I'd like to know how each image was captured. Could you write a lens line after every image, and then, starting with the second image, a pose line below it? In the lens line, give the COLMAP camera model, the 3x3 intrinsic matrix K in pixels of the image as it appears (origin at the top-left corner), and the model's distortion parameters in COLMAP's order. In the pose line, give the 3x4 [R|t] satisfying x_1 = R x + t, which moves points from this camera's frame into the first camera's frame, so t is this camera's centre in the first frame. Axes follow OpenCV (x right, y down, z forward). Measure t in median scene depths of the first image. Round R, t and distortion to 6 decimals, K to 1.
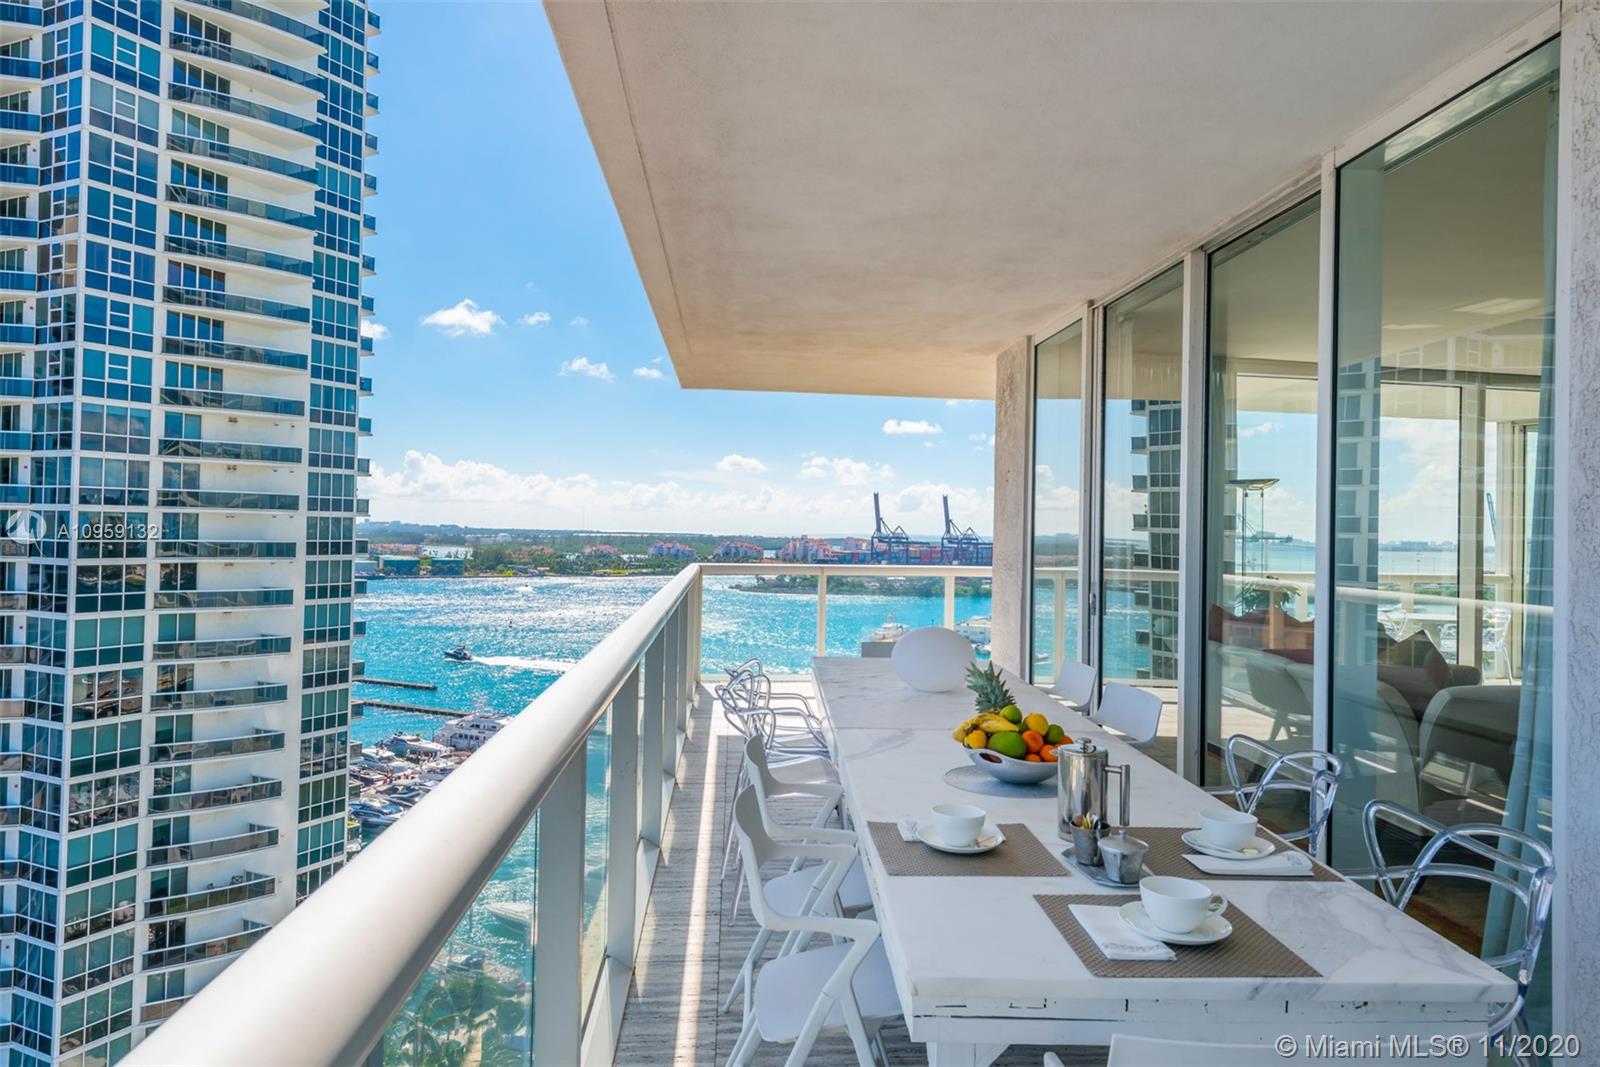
lens RADIAL K [[1060.3, 0, 804.2], [0, 1060.3, 518.7], [0, 0, 1]] dist [0.028611, -0.026140]
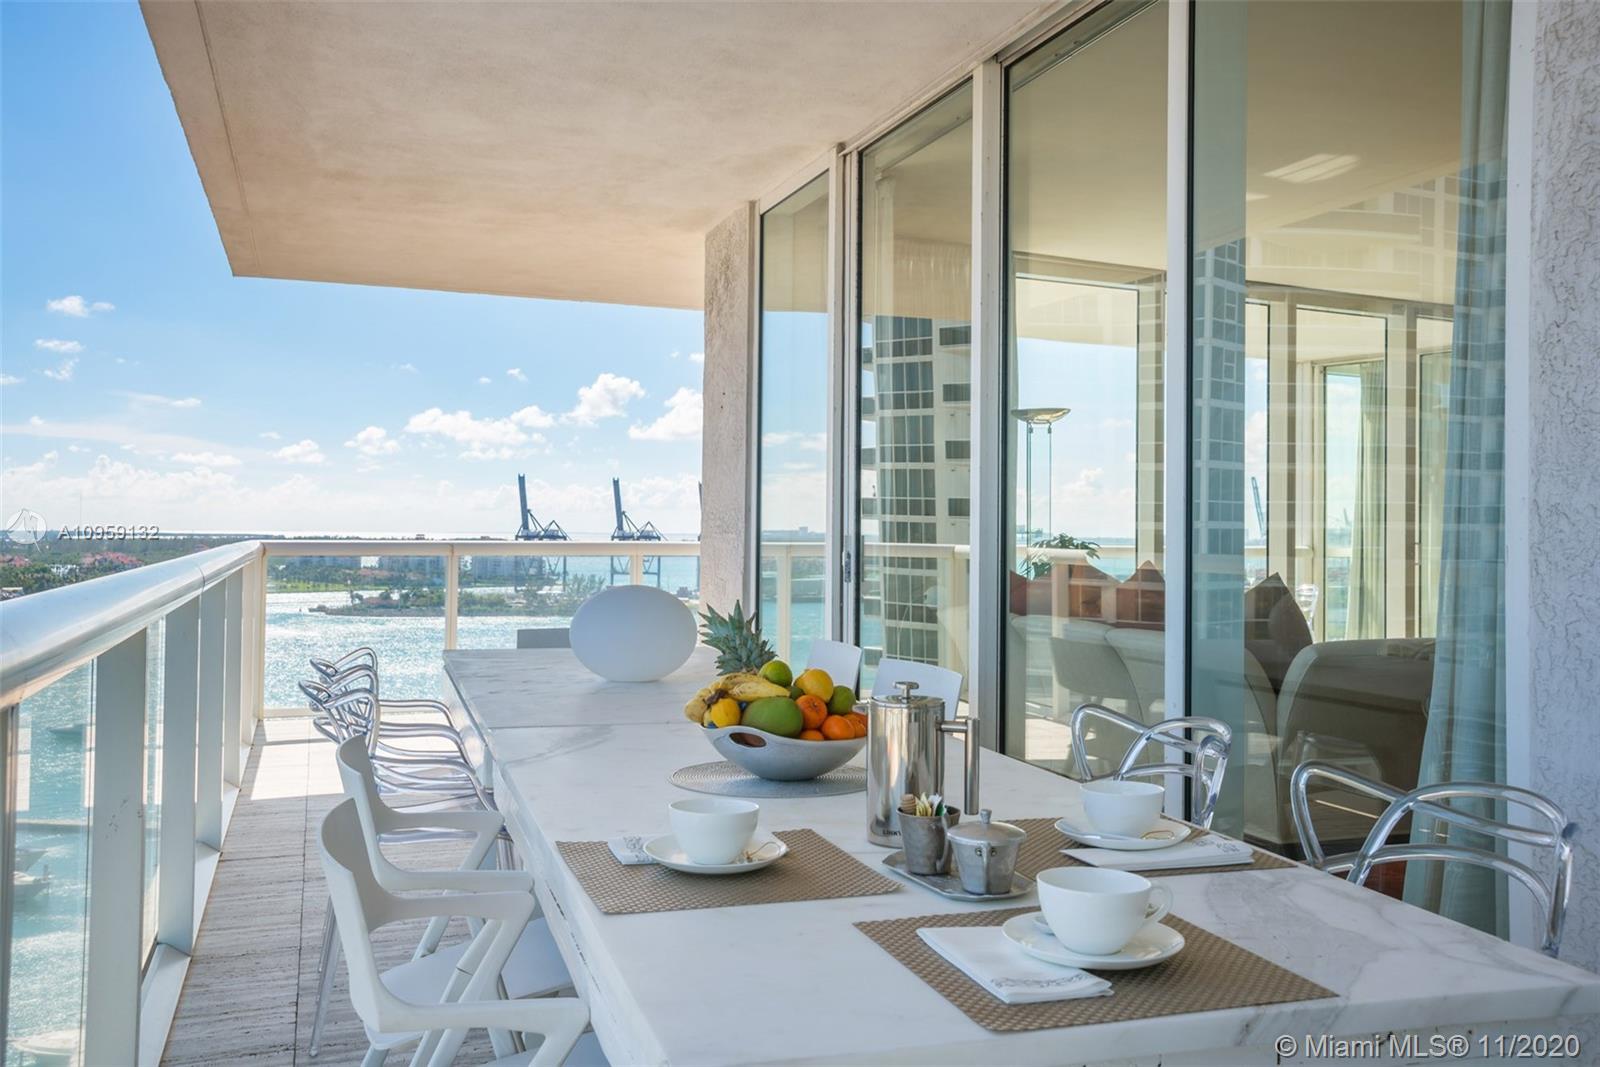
lens RADIAL K [[1408.6, 0, 803.1], [0, 1408.6, 513.8], [0, 0, 1]] dist [-0.035499, 0.125541]
pose [[0.964462, -0.004226, 0.264189, -0.012012], [0.005793, 0.999970, -0.005152, 0.094319], [-0.264159, 0.006500, 0.964457, 0.184245]]
